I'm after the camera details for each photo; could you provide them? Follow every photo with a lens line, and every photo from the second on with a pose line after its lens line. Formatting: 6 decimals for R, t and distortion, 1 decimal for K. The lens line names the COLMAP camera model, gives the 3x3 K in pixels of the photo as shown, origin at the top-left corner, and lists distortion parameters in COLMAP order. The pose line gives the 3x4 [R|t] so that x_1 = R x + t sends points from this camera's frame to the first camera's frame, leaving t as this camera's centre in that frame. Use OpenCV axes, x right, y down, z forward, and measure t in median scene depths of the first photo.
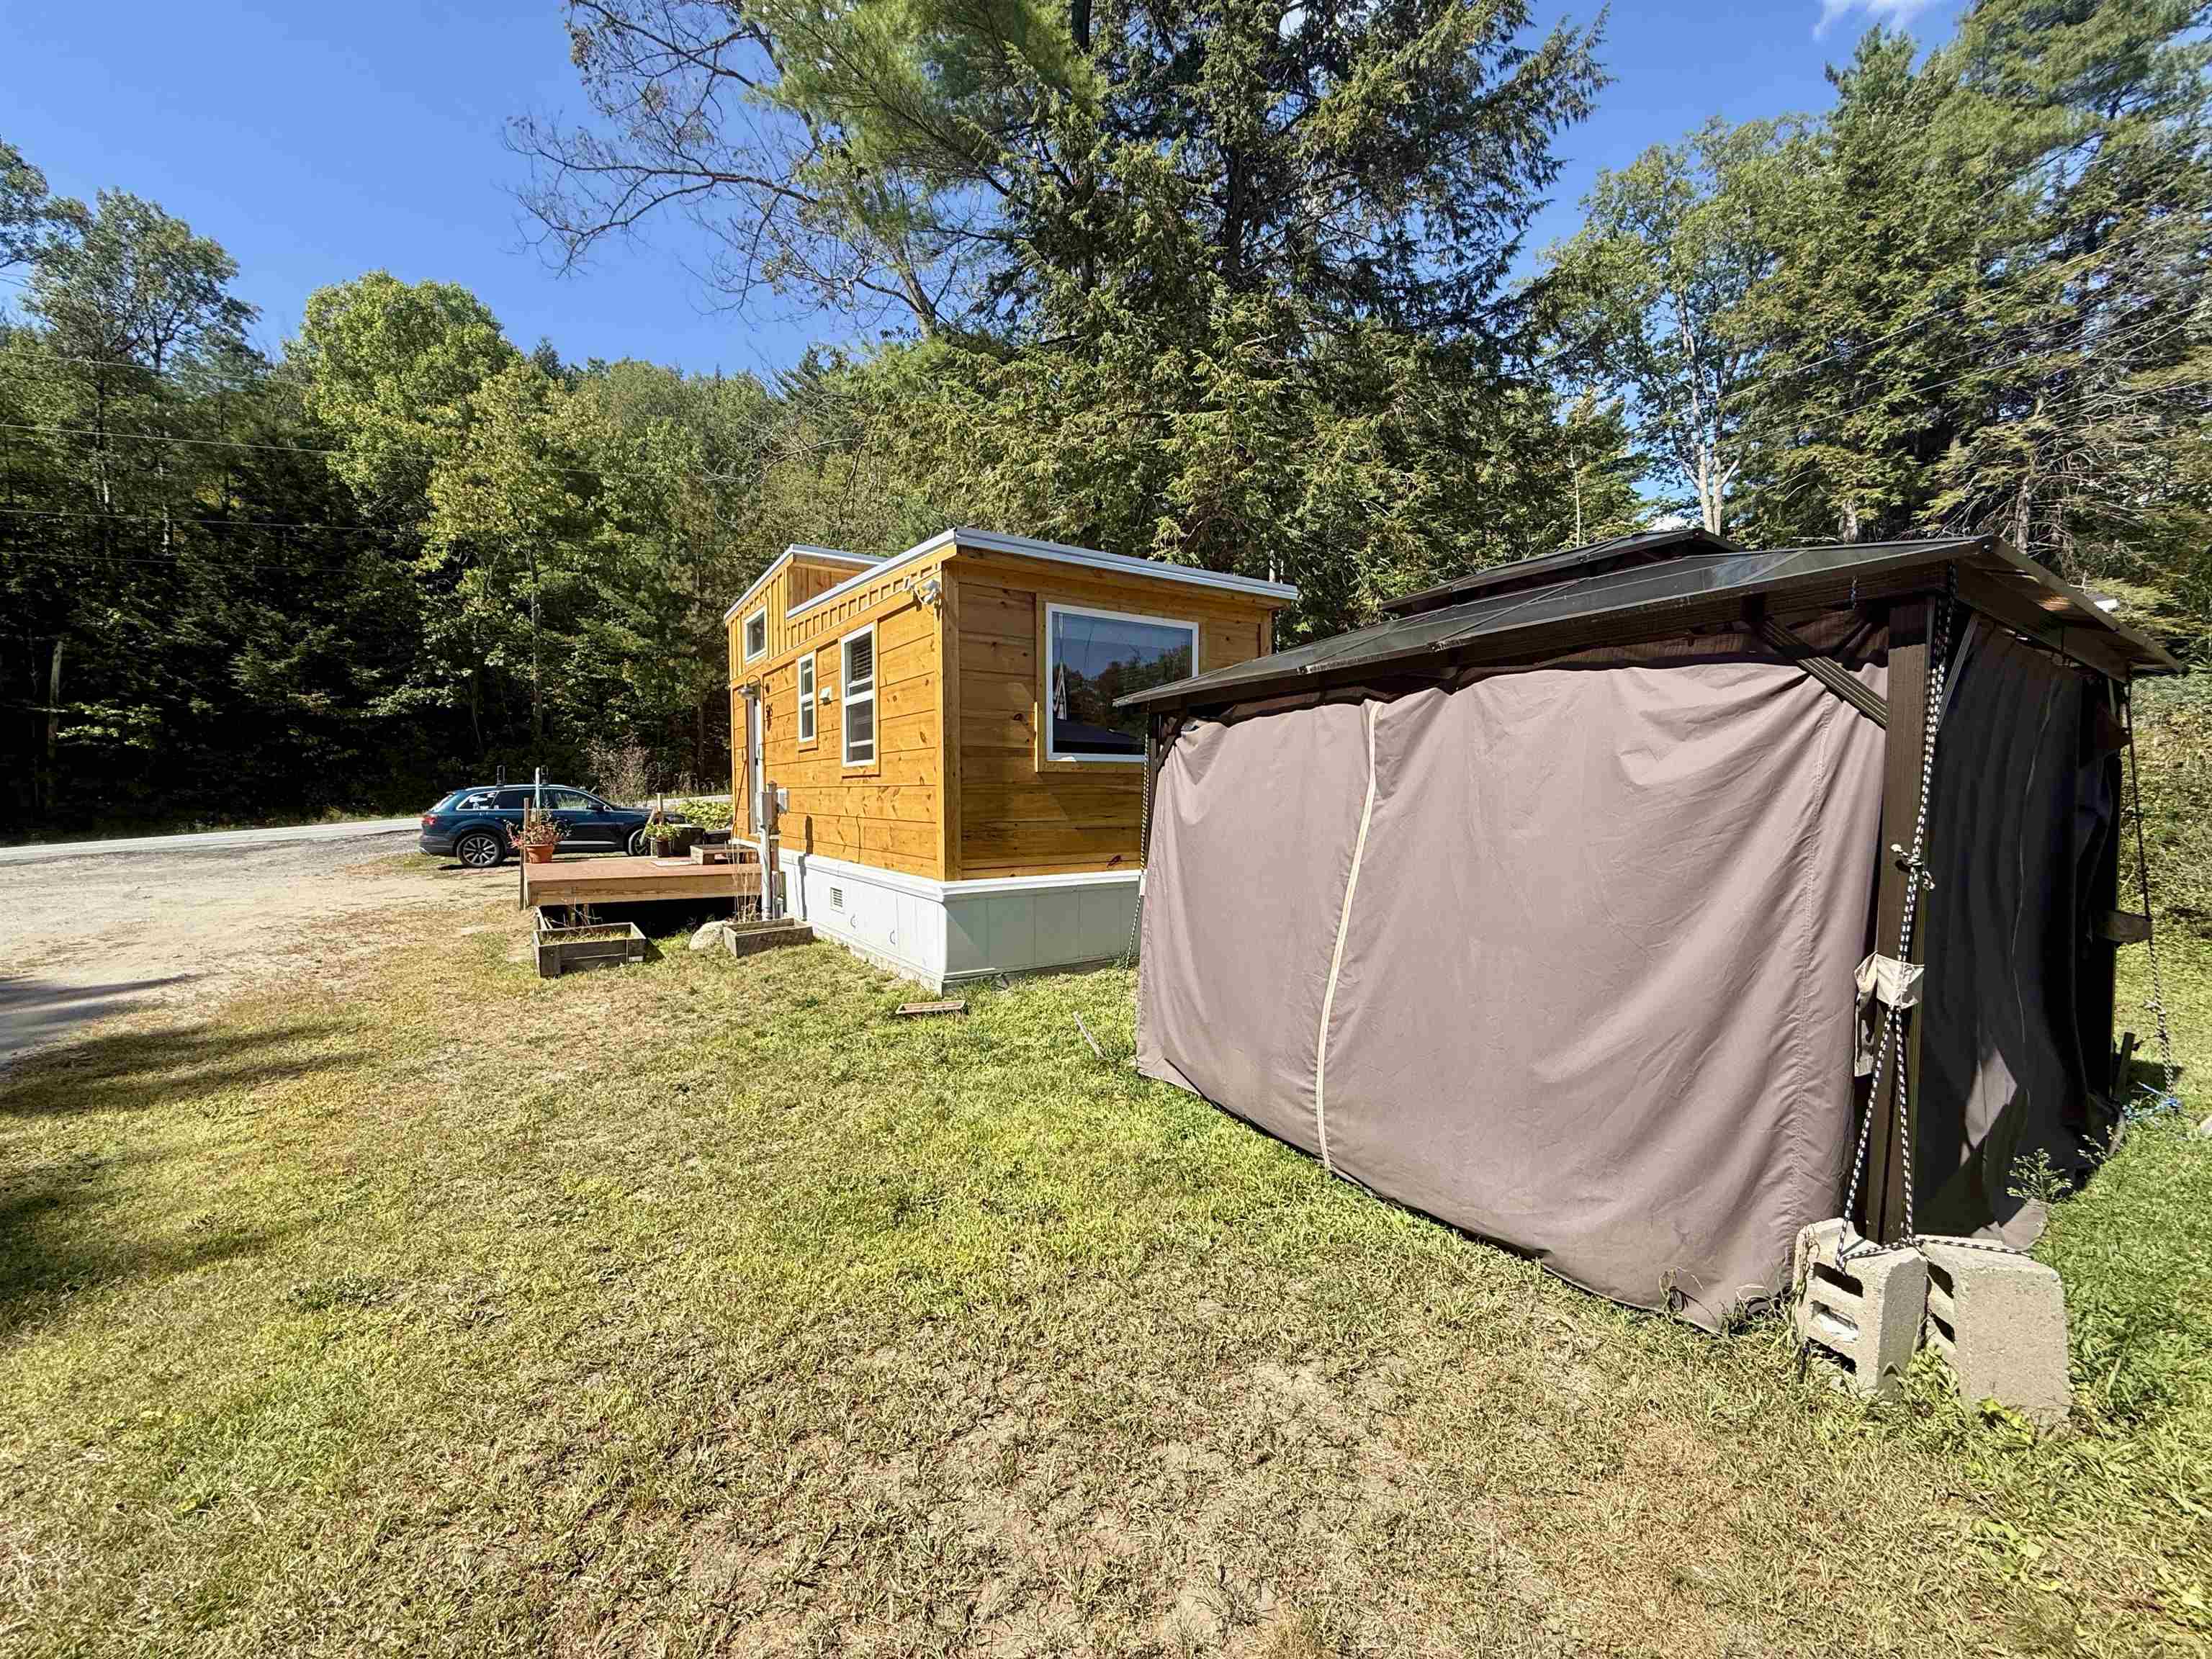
lens RADIAL K [[882.8, 0, 1103.1], [0, 882.8, 833.2], [0, 0, 1]] dist [-0.000202, 0.000701]
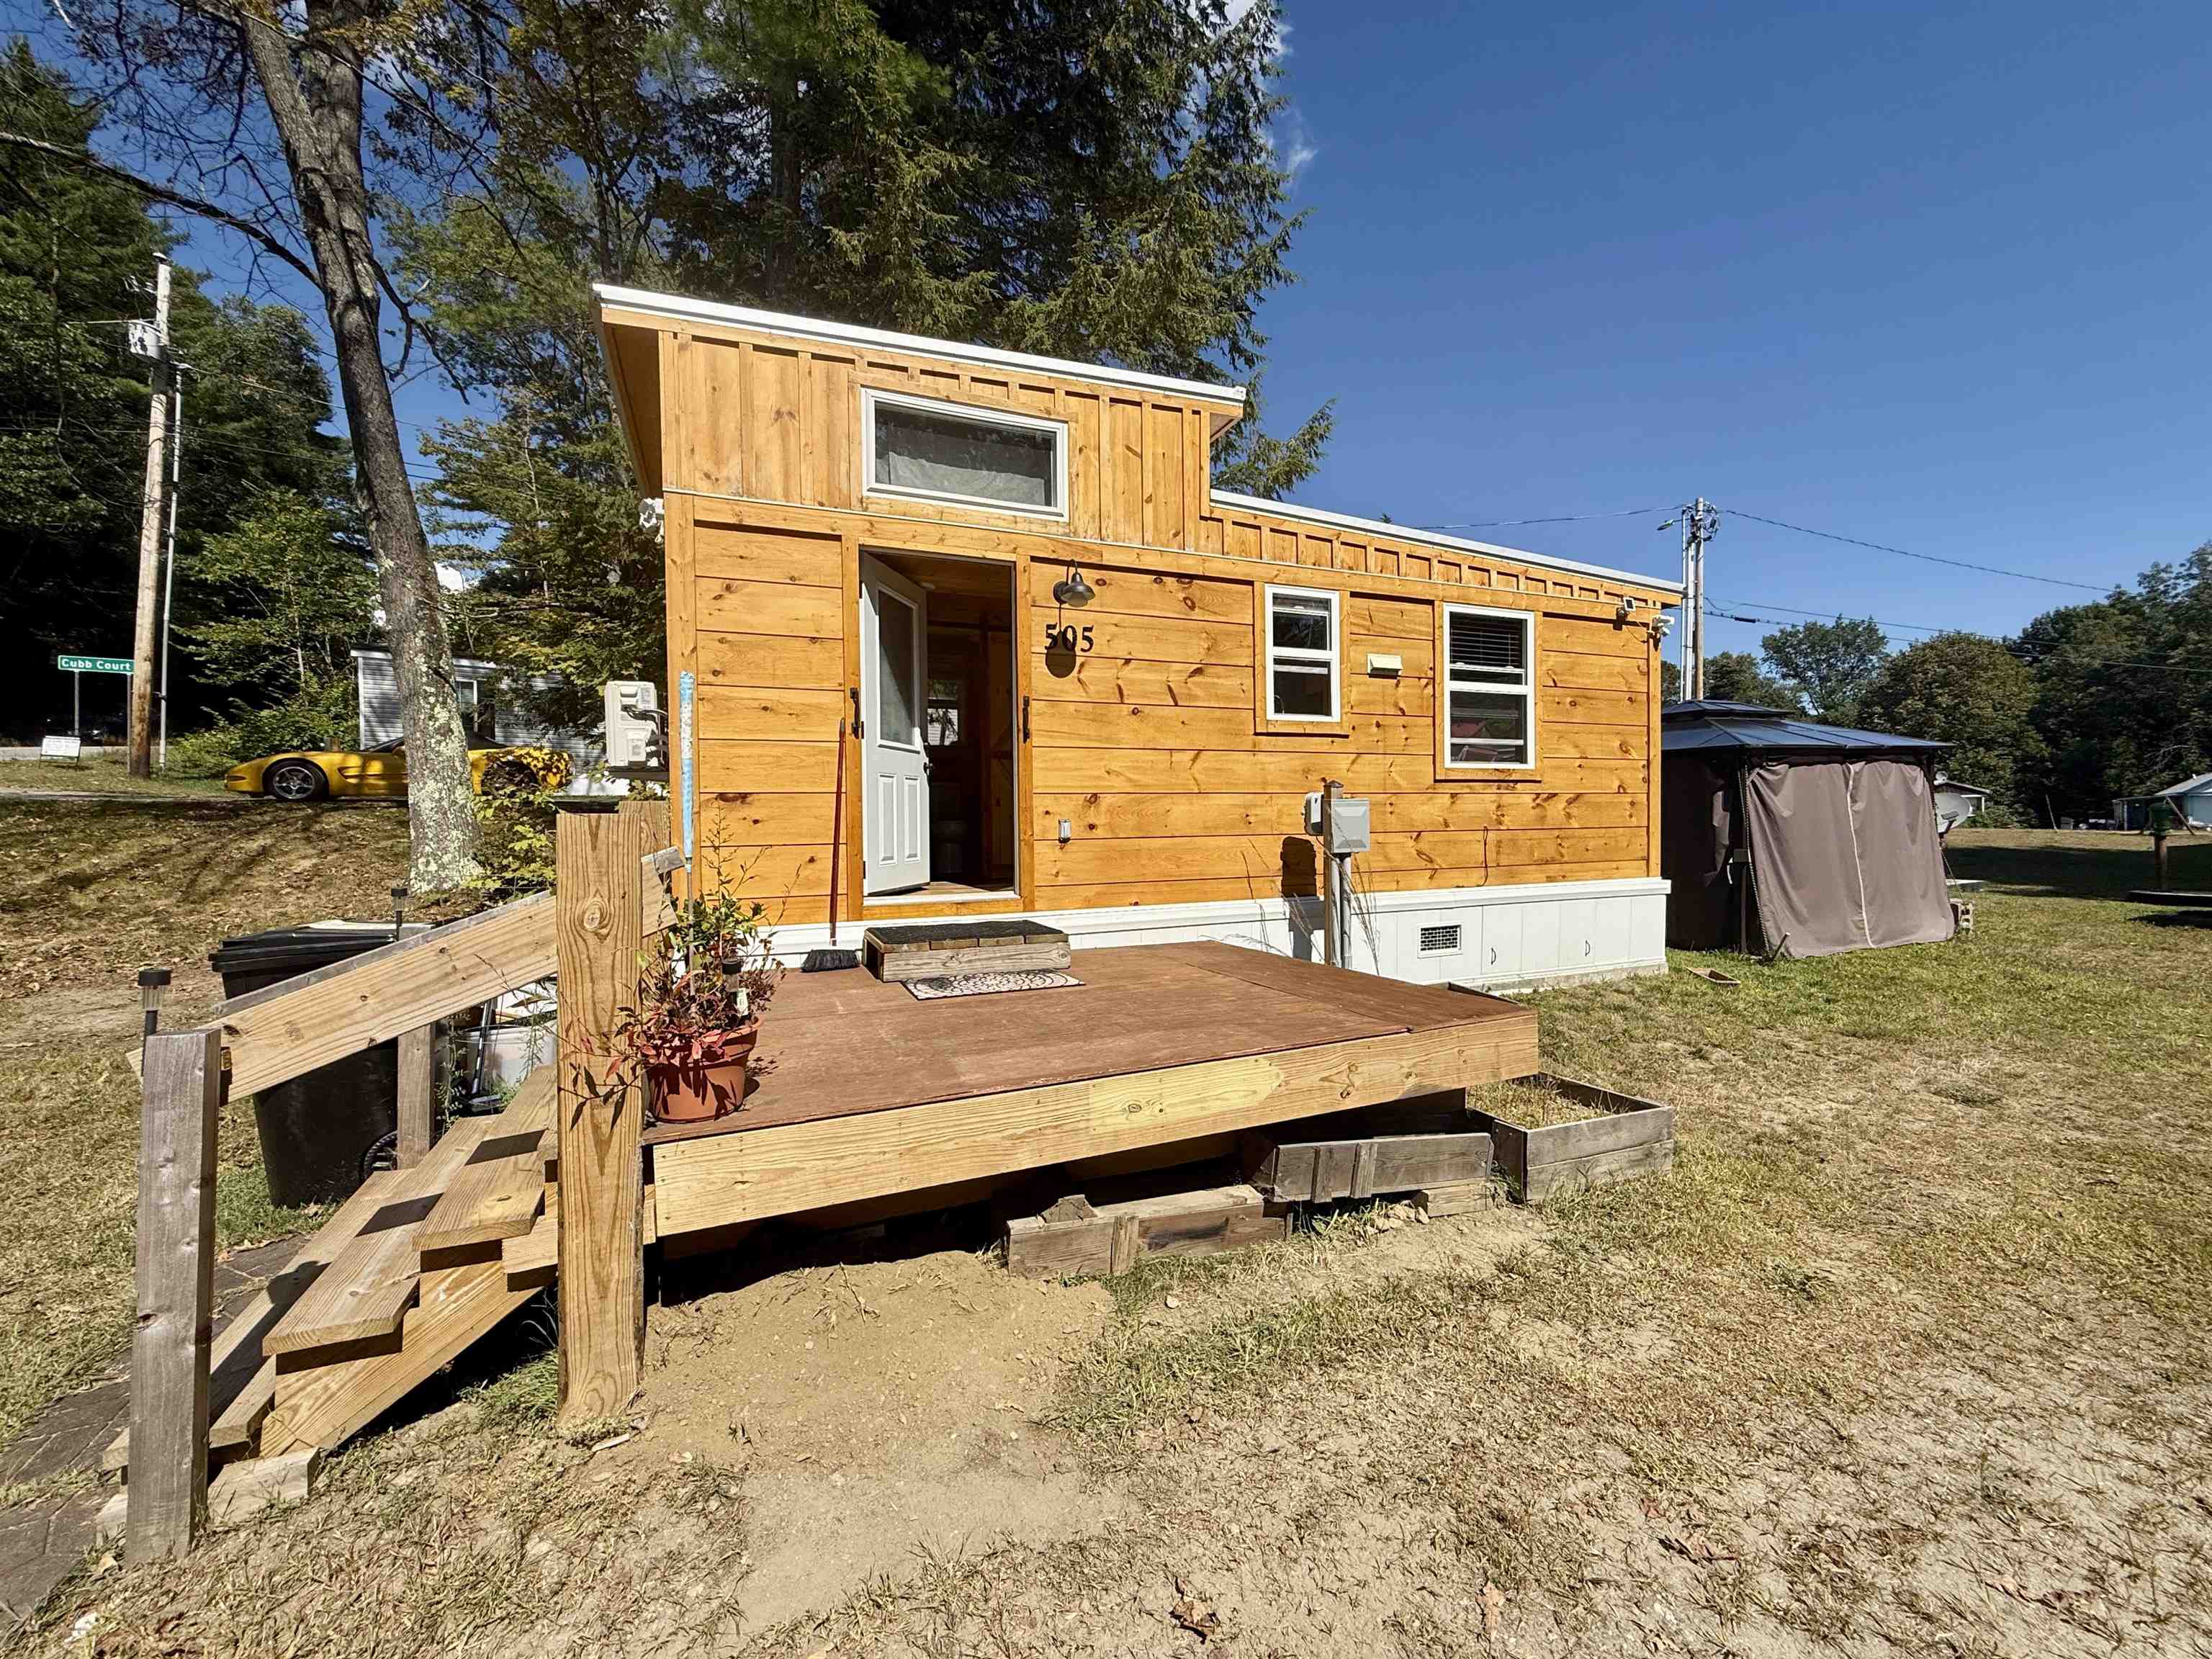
lens RADIAL K [[882.8, 0, 1103.1], [0, 882.8, 833.2], [0, 0, 1]] dist [-0.000202, 0.000701]
pose [[0.205134, -0.009790, 0.978685, -1.205403], [0.058772, 0.998269, -0.002333, -0.035385], [-0.976968, 0.057998, 0.205355, 1.224938]]
